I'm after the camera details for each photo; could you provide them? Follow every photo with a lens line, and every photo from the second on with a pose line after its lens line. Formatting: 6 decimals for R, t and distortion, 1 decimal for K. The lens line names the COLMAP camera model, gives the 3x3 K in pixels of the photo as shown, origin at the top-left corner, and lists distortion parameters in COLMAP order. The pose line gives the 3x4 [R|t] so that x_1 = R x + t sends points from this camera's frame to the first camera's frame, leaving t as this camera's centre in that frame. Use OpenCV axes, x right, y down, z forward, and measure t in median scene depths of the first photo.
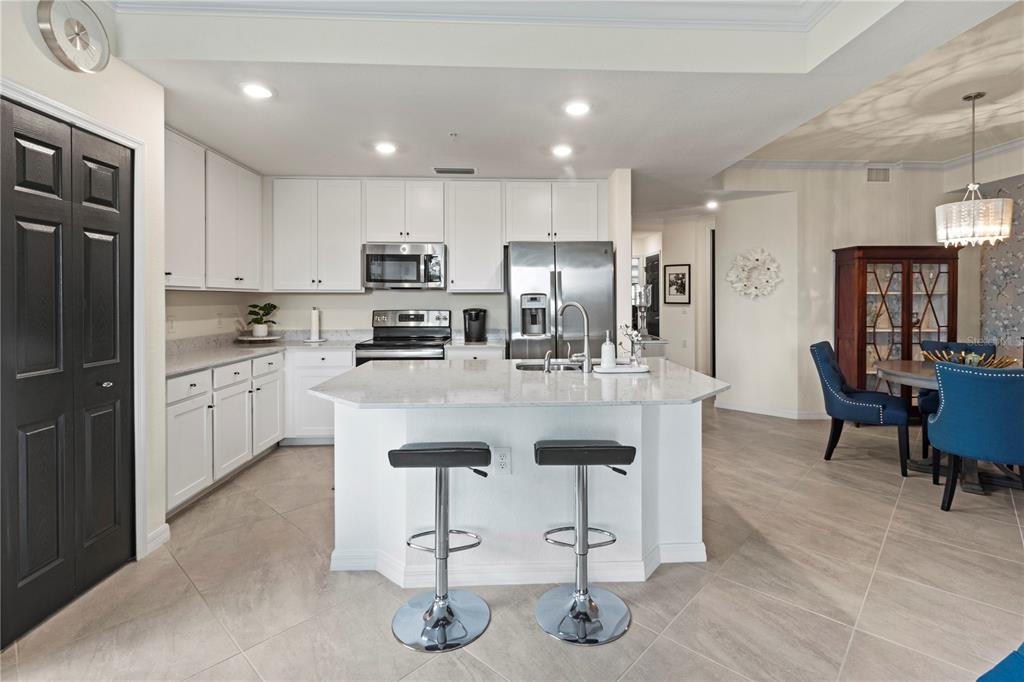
lens RADIAL K [[481.5, 0, 529.9], [0, 481.5, 303.0], [0, 0, 1]] dist [0.002387, -0.001414]
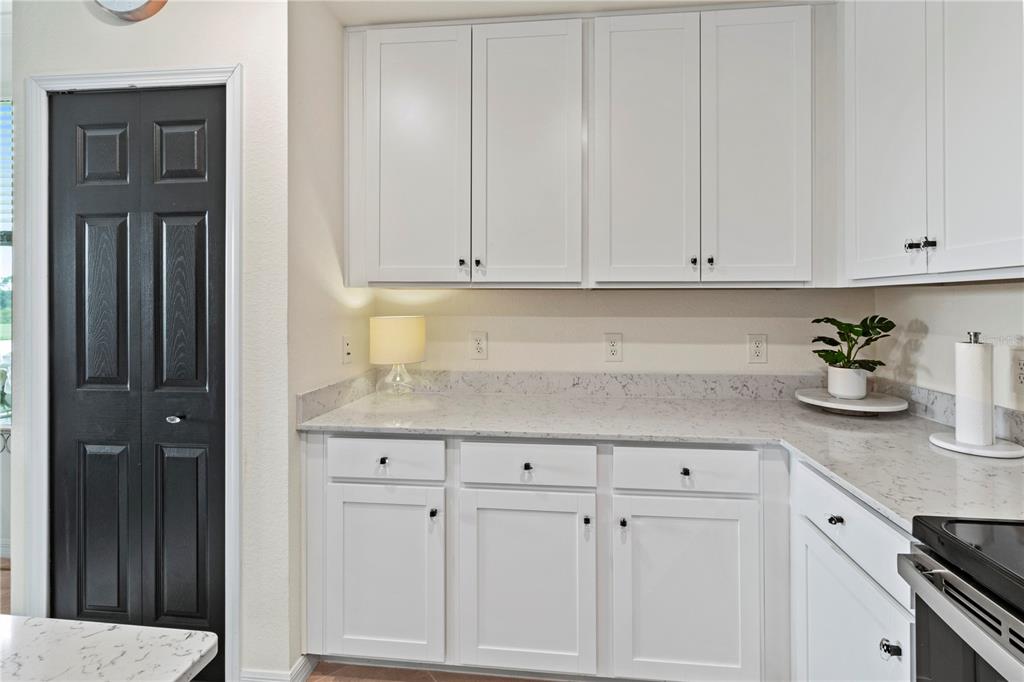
lens RADIAL K [[481.5, 0, 524.2], [0, 481.5, 301.2], [0, 0, 1]] dist [0.002387, -0.001414]
pose [[-0.156742, -0.005765, -0.987623, -0.120182], [-0.009754, 0.999943, -0.004289, -0.007188], [0.987591, 0.008961, -0.156789, 0.845404]]
